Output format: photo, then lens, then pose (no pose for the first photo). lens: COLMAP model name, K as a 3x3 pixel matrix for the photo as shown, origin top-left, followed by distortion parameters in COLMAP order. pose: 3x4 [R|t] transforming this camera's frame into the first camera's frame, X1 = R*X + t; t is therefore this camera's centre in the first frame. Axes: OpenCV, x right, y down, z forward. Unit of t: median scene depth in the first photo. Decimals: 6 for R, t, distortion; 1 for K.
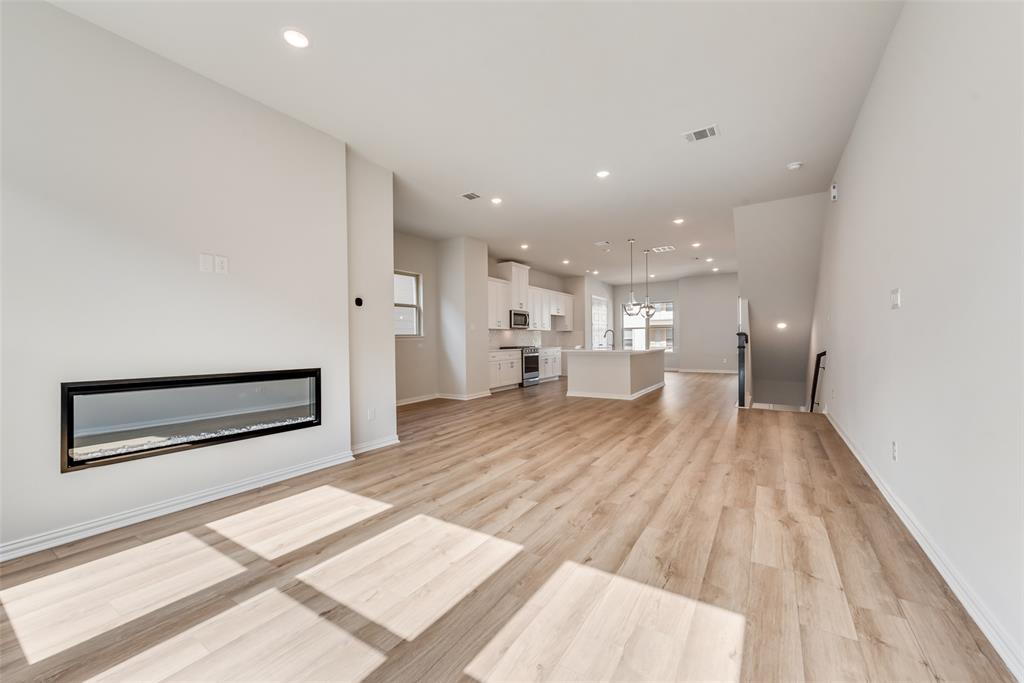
lens RADIAL K [[399.8, 0, 510.3], [0, 399.8, 340.7], [0, 0, 1]] dist [0.011153, -0.003367]
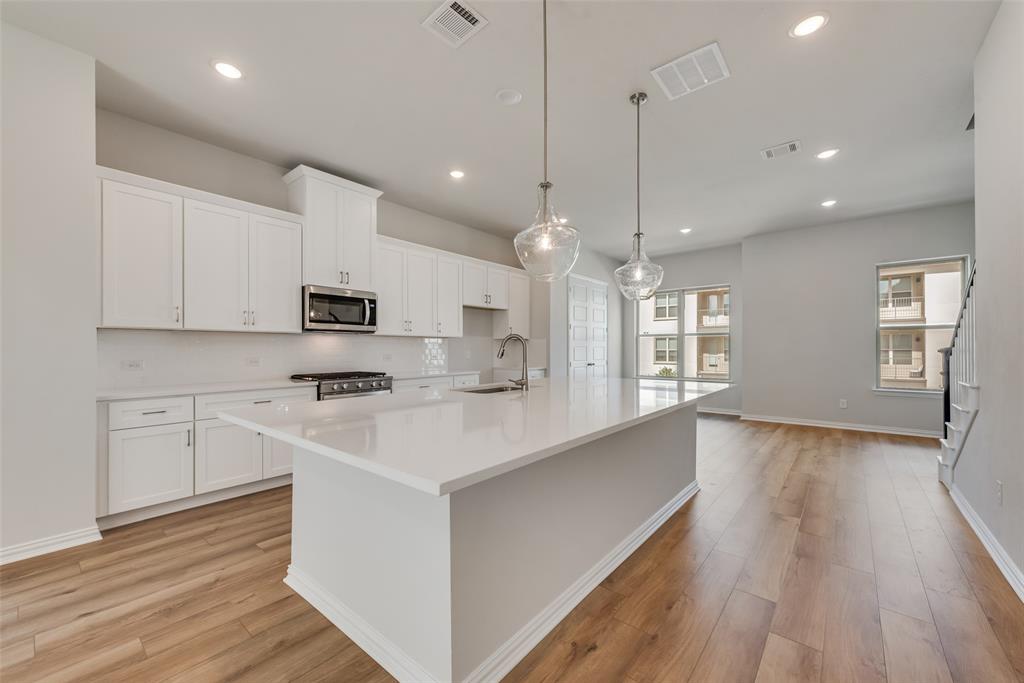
lens RADIAL K [[399.8, 0, 505.9], [0, 399.8, 352.0], [0, 0, 1]] dist [0.011153, -0.003367]
pose [[0.991076, 0.008122, -0.133052, 0.710531], [-0.007522, 0.999959, 0.005007, -0.034590], [0.133087, -0.003961, 0.991096, 1.684747]]
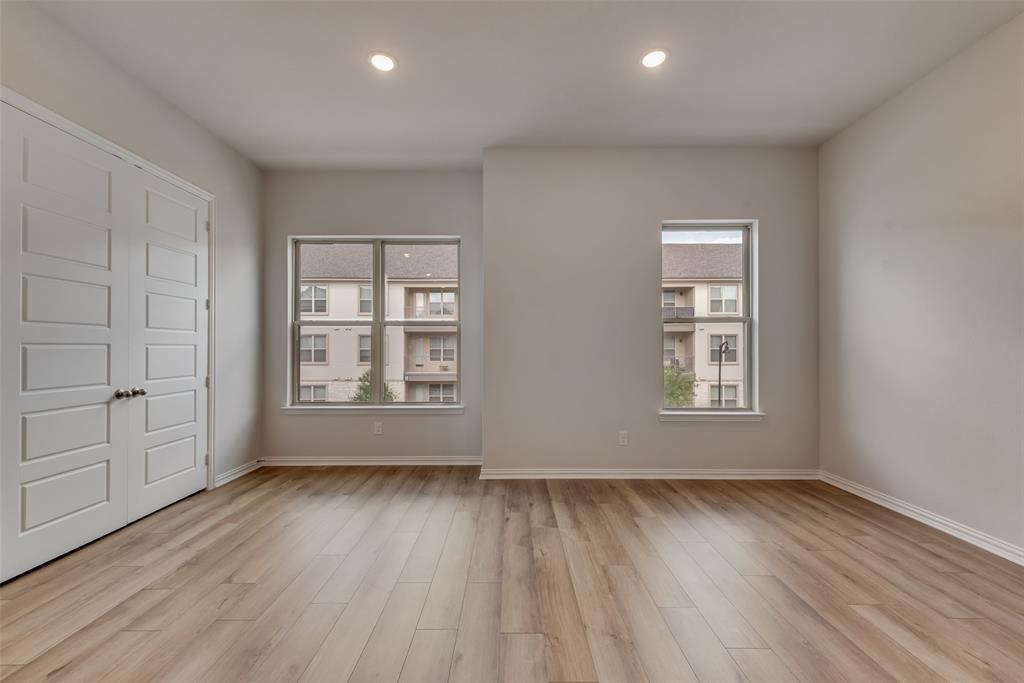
lens RADIAL K [[399.8, 0, 506.9], [0, 399.8, 342.5], [0, 0, 1]] dist [0.011153, -0.003367]
pose [[0.845101, 0.016642, 0.534348, 1.072314], [-0.006406, 0.999759, -0.021006, -0.047647], [-0.534569, 0.014329, 0.845003, 2.830366]]
